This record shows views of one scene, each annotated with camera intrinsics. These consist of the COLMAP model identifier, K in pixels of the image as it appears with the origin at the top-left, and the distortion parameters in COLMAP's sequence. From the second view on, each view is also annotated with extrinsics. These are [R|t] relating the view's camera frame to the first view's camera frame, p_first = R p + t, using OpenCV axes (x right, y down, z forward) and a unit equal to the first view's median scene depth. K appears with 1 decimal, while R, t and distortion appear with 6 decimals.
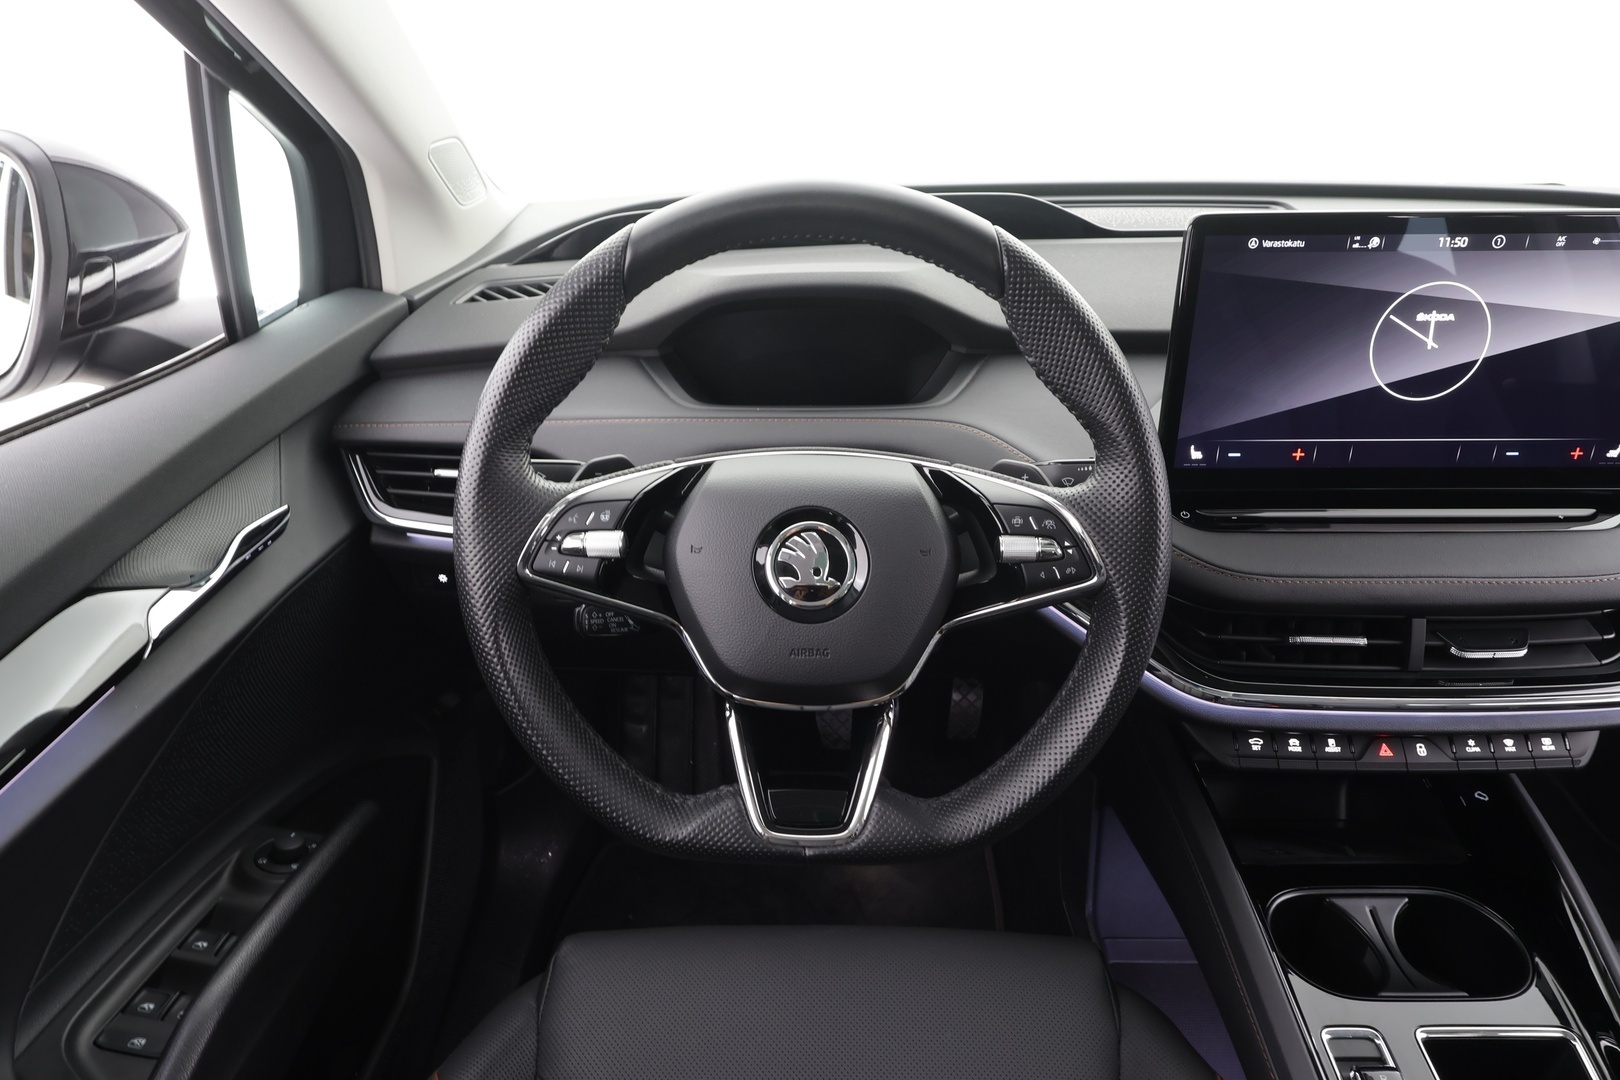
lens RADIAL K [[936.4, 0, 809.7], [0, 936.4, 540.1], [0, 0, 1]] dist [0.006695, -0.002882]
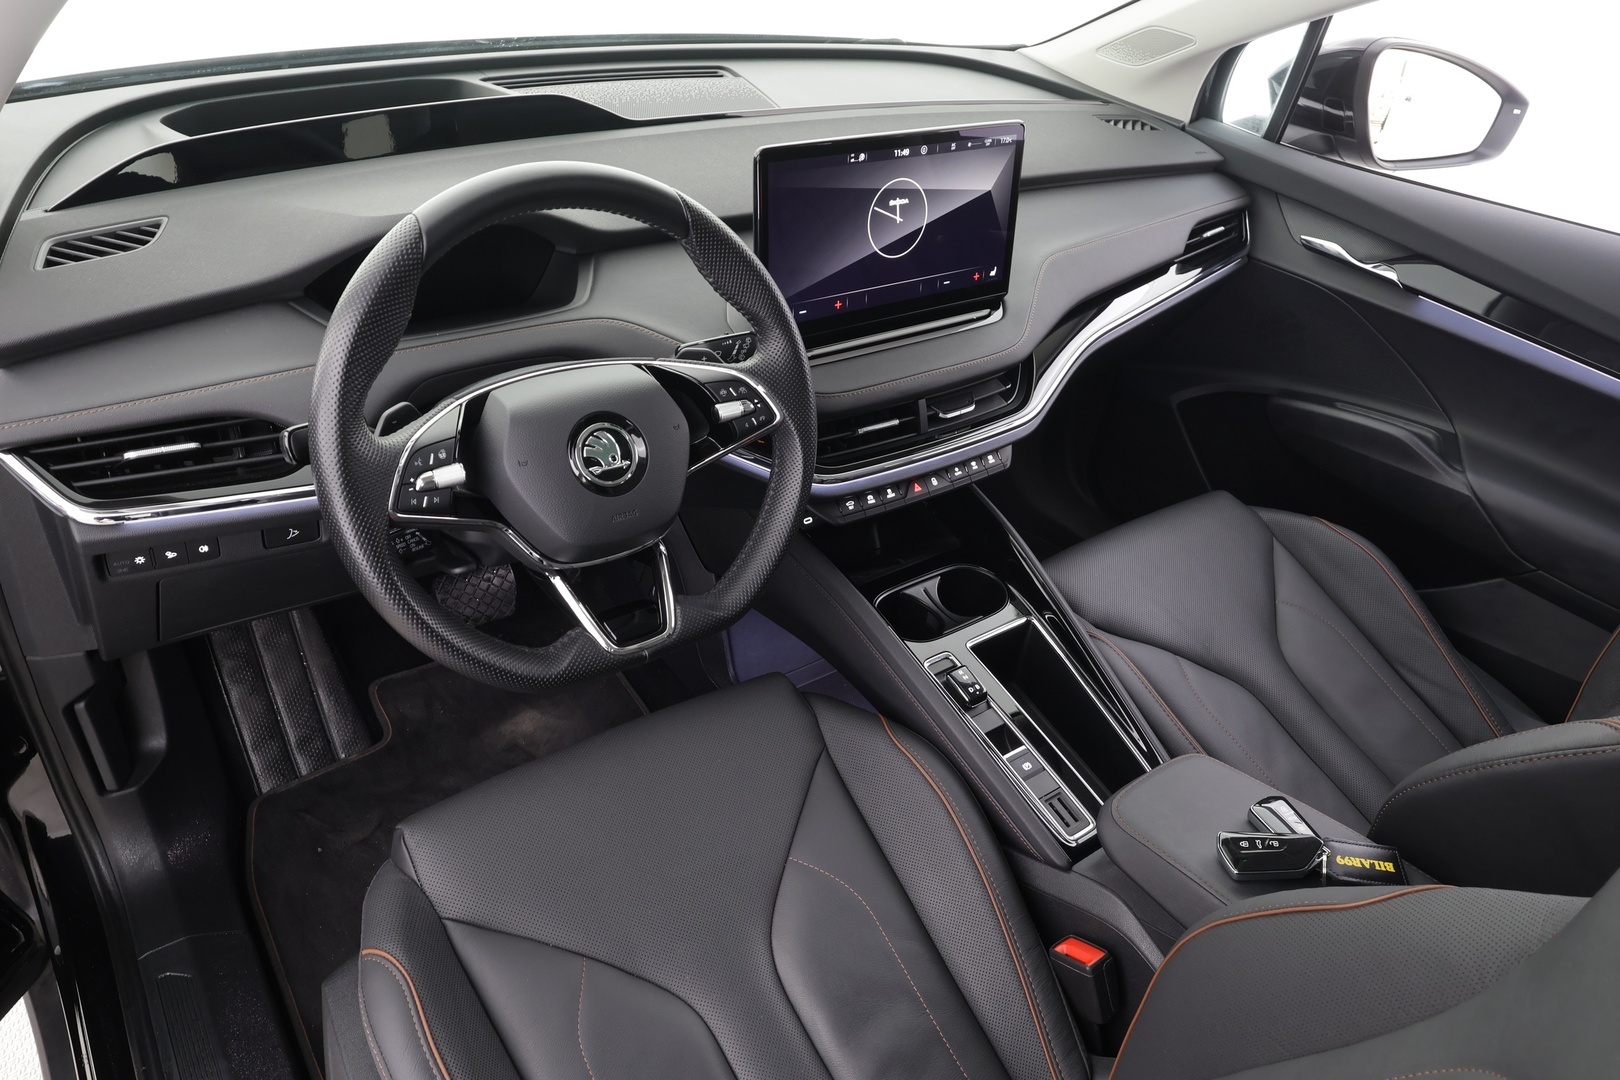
lens RADIAL K [[1128.7, 0, 811.3], [0, 1128.7, 539.7], [0, 0, 1]] dist [-0.002584, -0.001180]
pose [[0.799942, -0.271062, 0.535367, -0.584023], [0.184046, 0.959991, 0.211053, -0.127055], [-0.571156, -0.070298, 0.817826, -0.459785]]
